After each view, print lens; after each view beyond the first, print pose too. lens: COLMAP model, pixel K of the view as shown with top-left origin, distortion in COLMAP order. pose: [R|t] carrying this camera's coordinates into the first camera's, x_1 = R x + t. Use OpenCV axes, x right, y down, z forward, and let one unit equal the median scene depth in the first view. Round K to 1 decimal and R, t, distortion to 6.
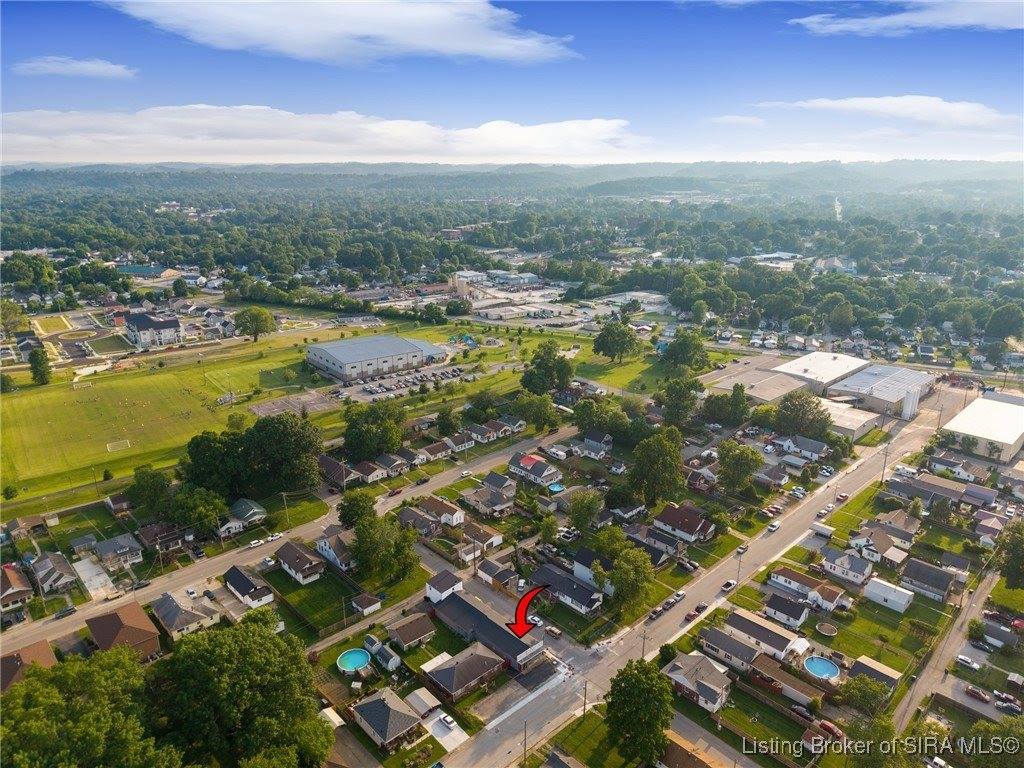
lens RADIAL K [[614.1, 0, 512.0], [0, 614.1, 384.0], [0, 0, 1]] dist [0.062297, -0.070038]
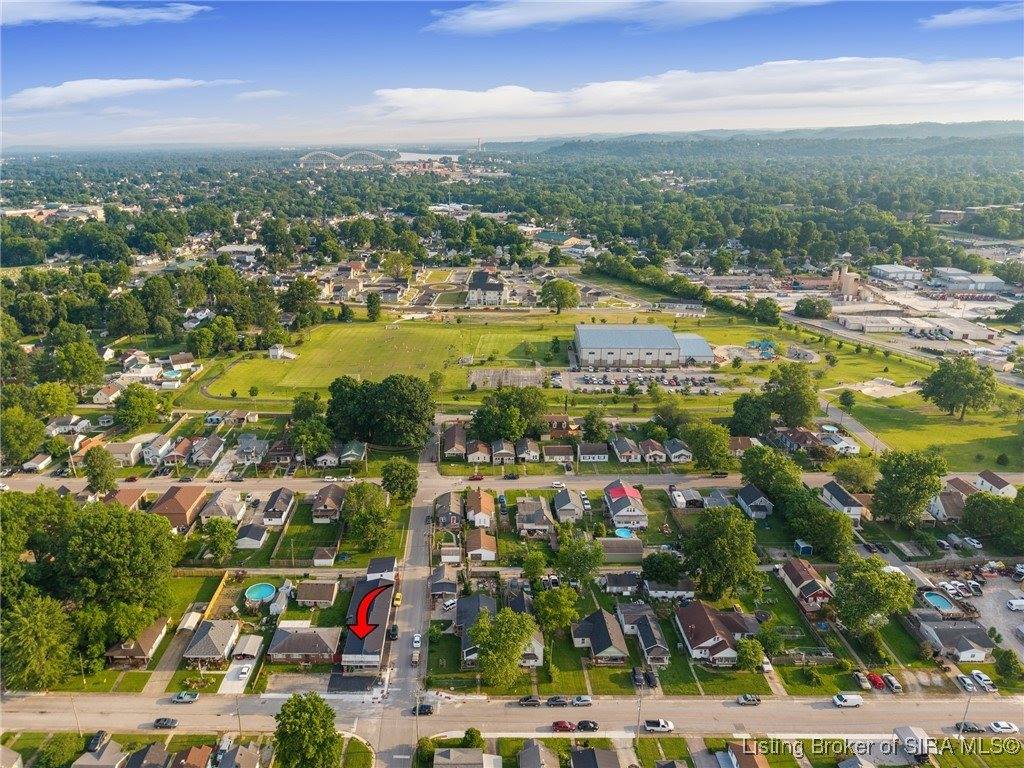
lens RADIAL K [[688.3, 0, 512.0], [0, 688.3, 384.0], [0, 0, 1]] dist [0.079196, -0.096080]
pose [[0.744058, 0.205263, -0.635803, 0.399650], [-0.198192, 0.976613, 0.083354, -0.054485], [0.638042, 0.063991, 0.767338, 0.158074]]
